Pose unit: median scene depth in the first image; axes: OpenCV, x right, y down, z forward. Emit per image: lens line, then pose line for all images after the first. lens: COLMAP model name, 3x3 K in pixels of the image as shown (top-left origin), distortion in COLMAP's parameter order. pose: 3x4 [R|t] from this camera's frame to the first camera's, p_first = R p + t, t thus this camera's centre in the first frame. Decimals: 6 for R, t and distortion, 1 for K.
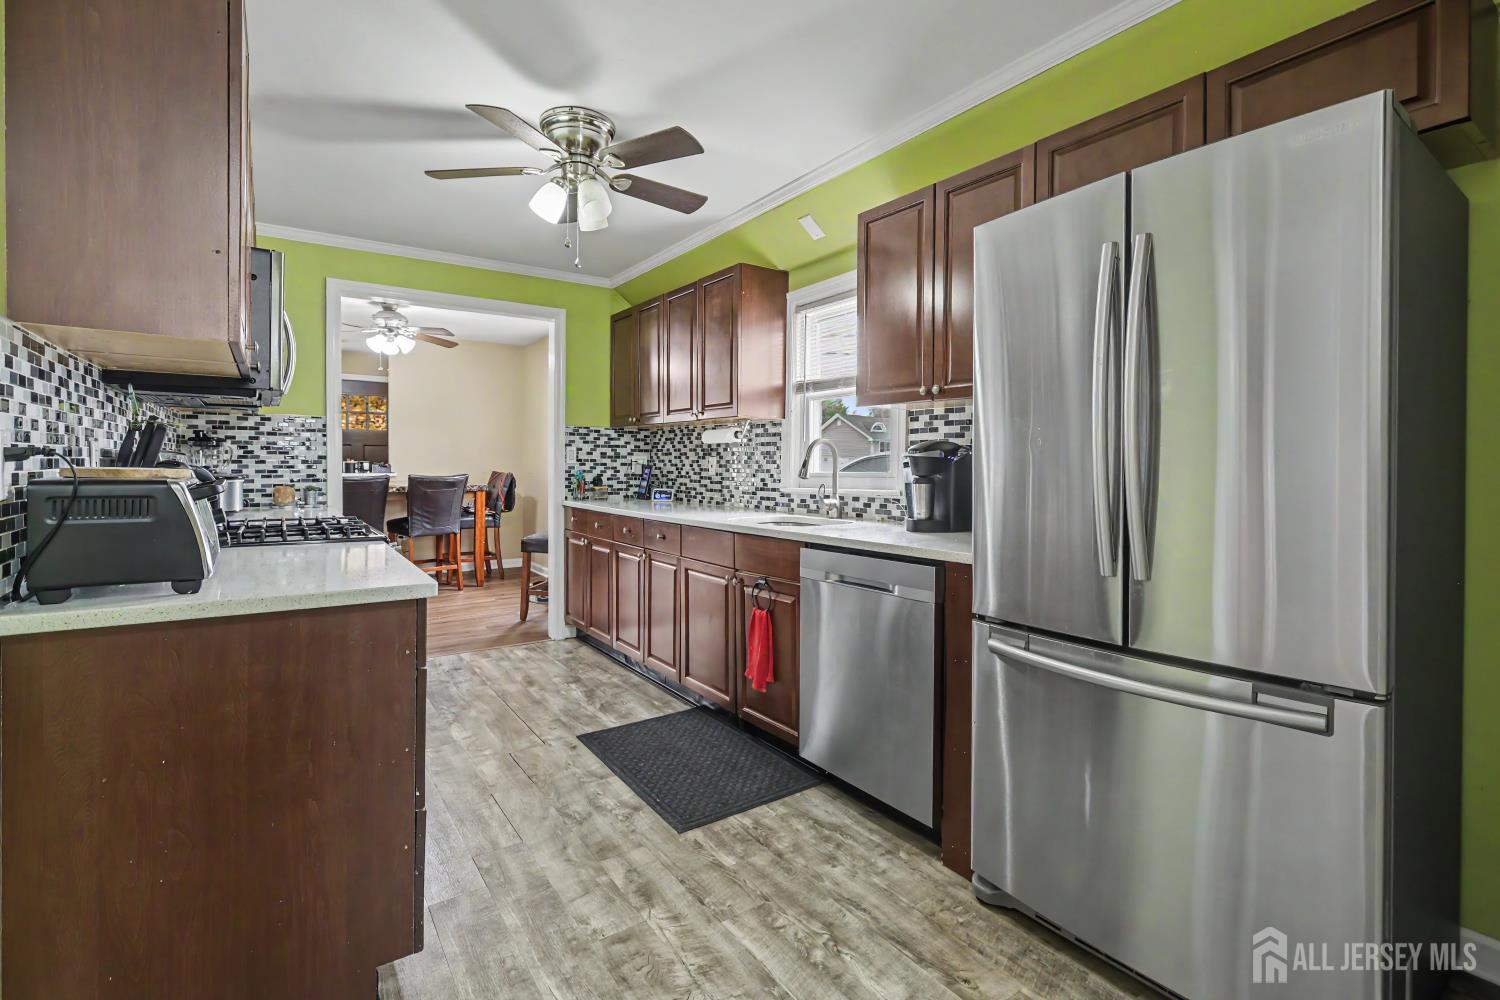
lens RADIAL K [[686.0, 0, 740.6], [0, 686.0, 474.4], [0, 0, 1]] dist [0.000015, 0.000270]
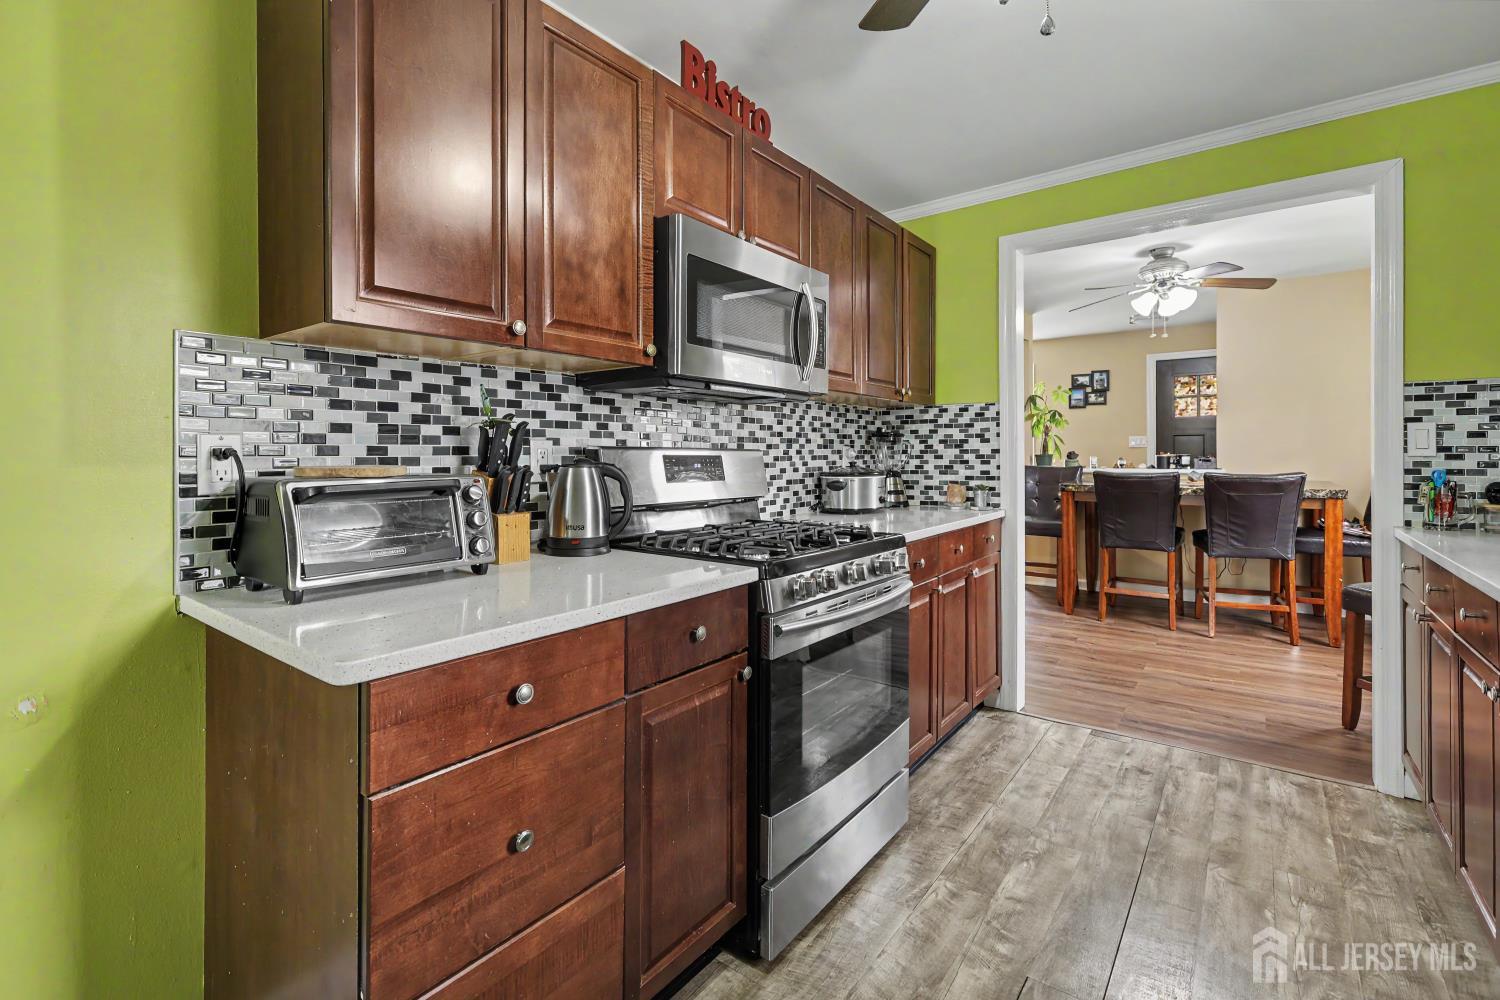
lens RADIAL K [[686.0, 0, 740.7], [0, 686.0, 452.3], [0, 0, 1]] dist [0.000015, 0.000270]
pose [[0.318203, -0.011794, -0.947949, 0.081856], [-0.009488, 0.999833, -0.015624, -0.006395], [0.947975, 0.013966, 0.318038, 0.395214]]
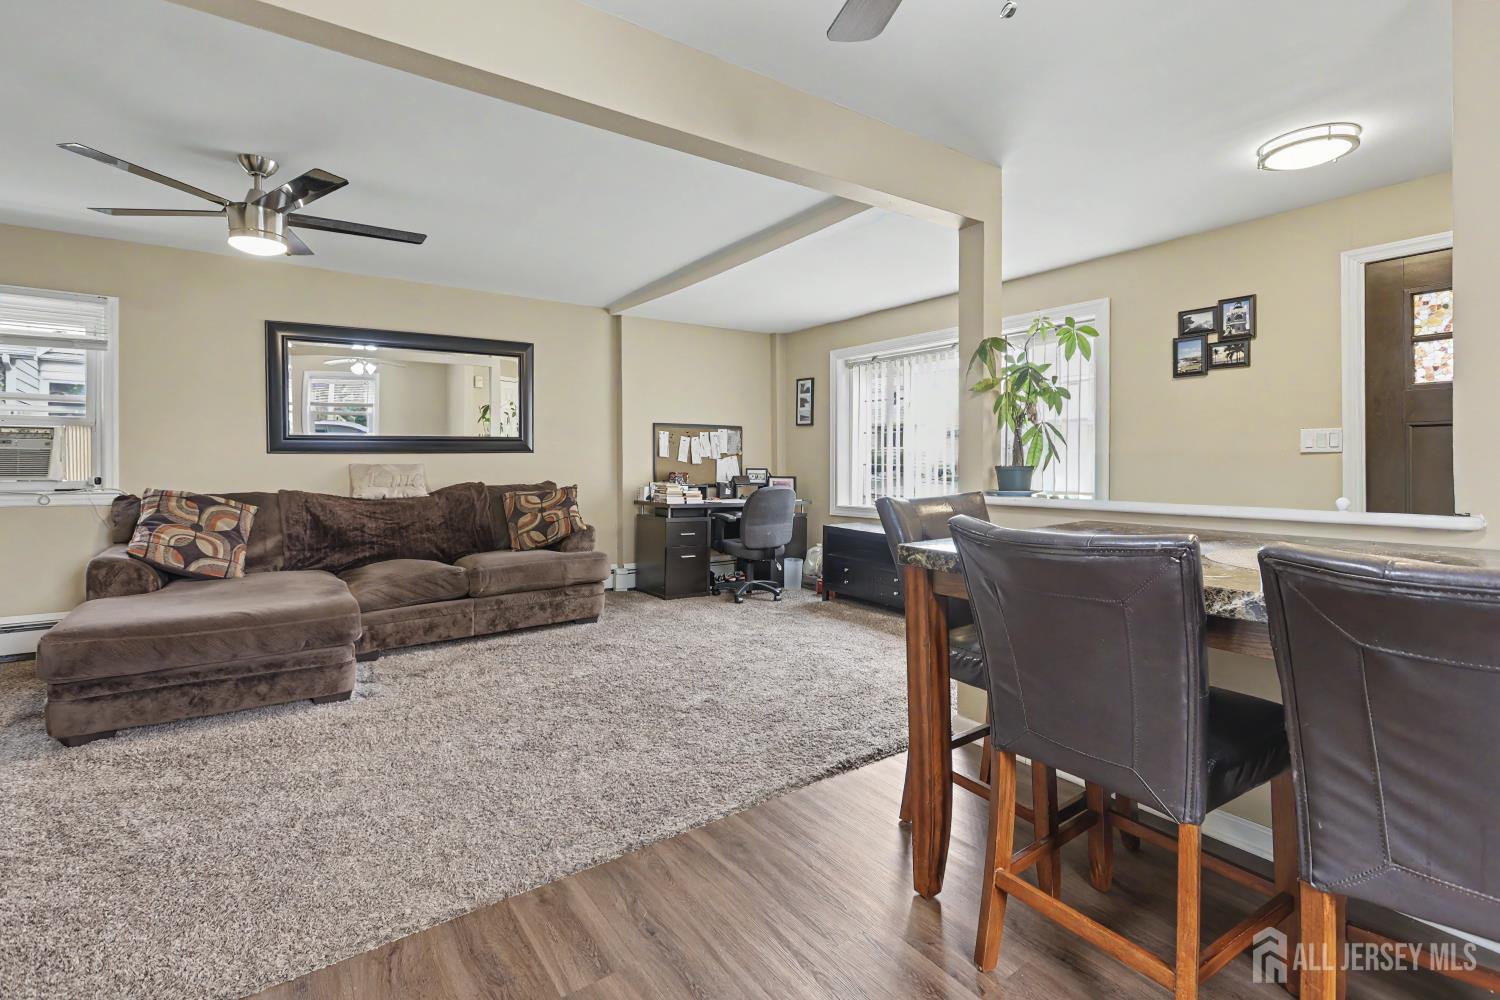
lens RADIAL K [[686.0, 0, 732.8], [0, 686.0, 457.6], [0, 0, 1]] dist [0.000015, 0.000270]
pose [[-0.008792, -0.015788, -0.999837, -0.398785], [-0.016915, 0.999735, -0.015638, -0.022860], [0.999818, 0.016774, -0.009057, 1.177166]]
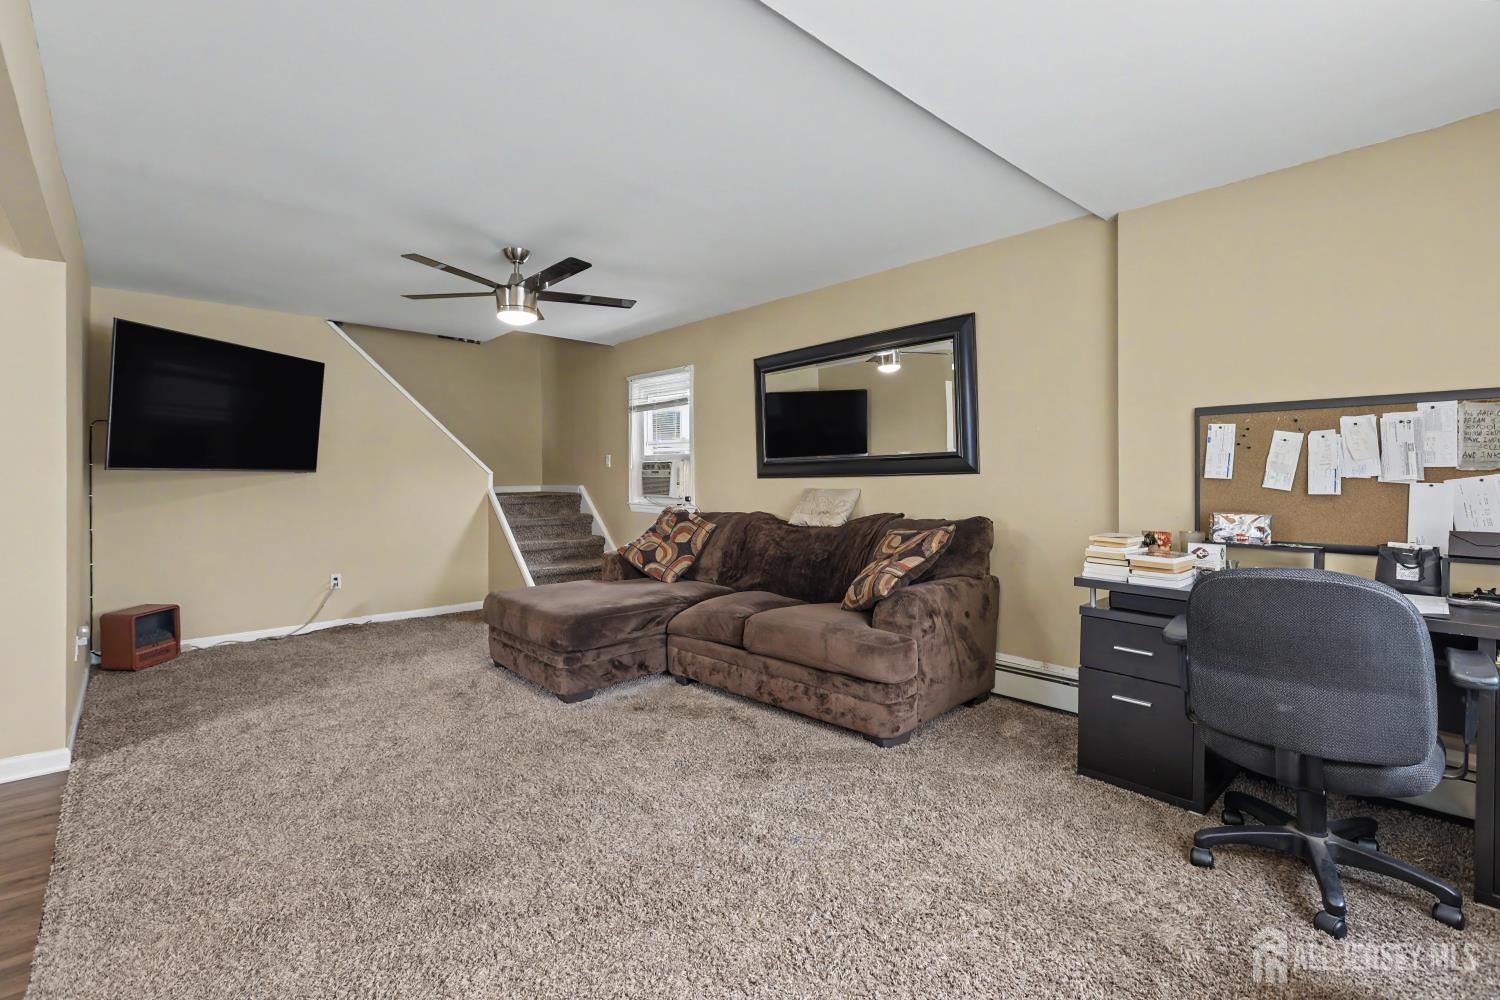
lens RADIAL K [[686.0, 0, 762.4], [0, 686.0, 475.2], [0, 0, 1]] dist [0.000015, 0.000270]
pose [[-0.990183, -0.012691, -0.139202, -1.316055], [-0.013536, 0.999895, 0.005125, -0.045578], [0.139123, 0.006959, -0.990251, 1.626871]]
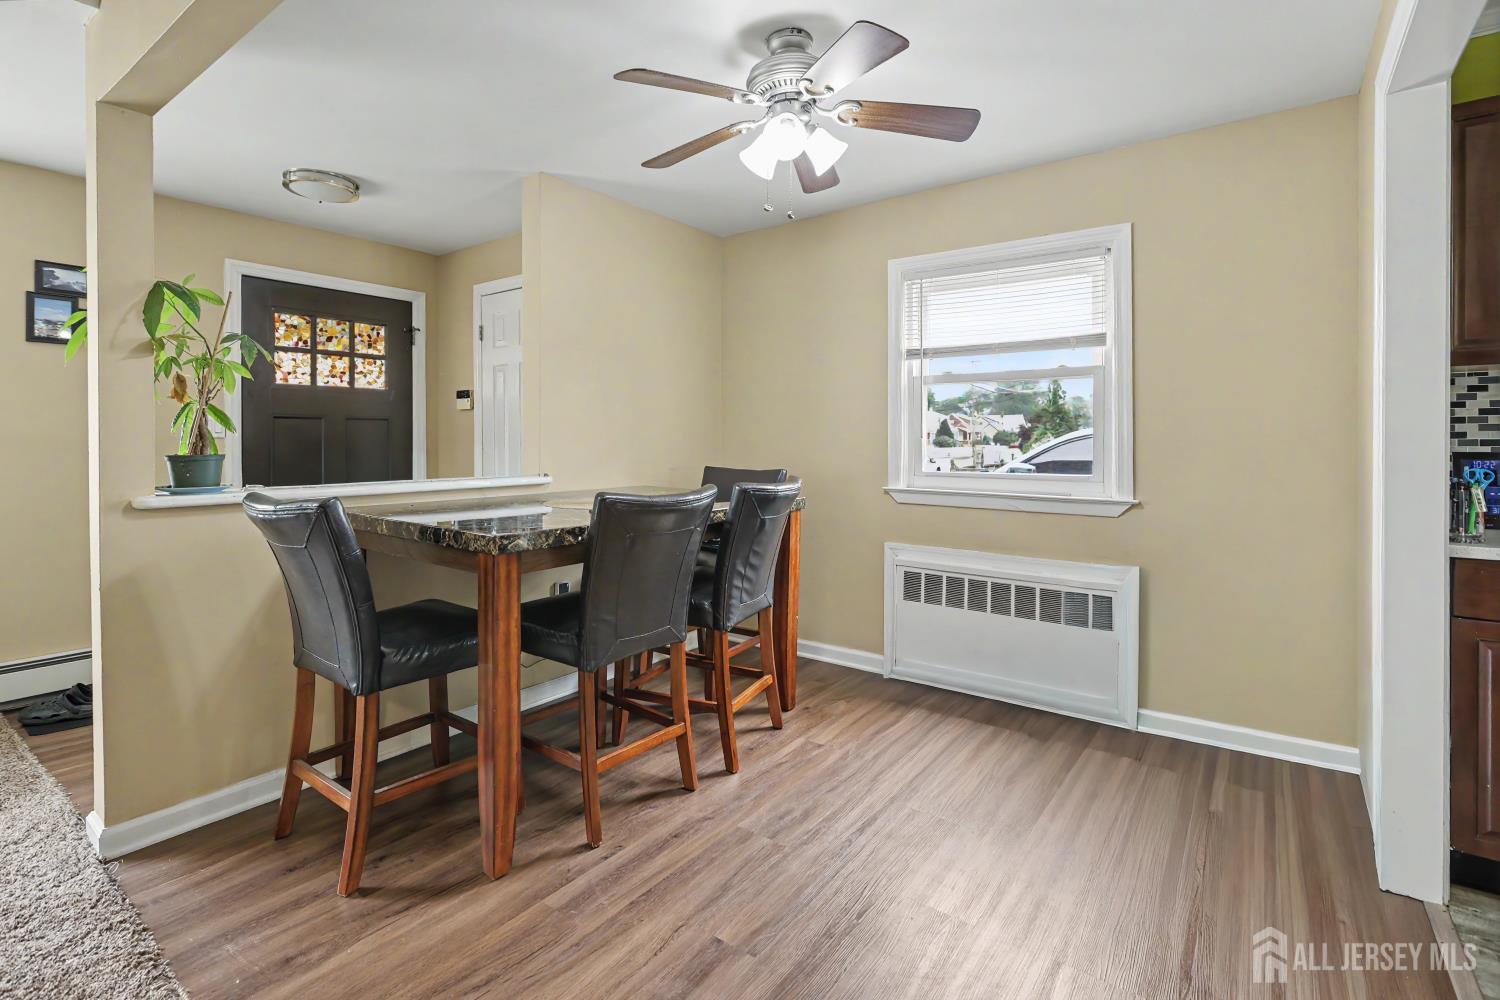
lens RADIAL K [[686.0, 0, 754.5], [0, 686.0, 445.1], [0, 0, 1]] dist [0.000015, 0.000270]
pose [[0.944833, -0.013574, 0.327272, -0.837024], [0.017008, 0.999826, -0.007633, -0.025580], [-0.327111, 0.012778, 0.944900, 0.821219]]
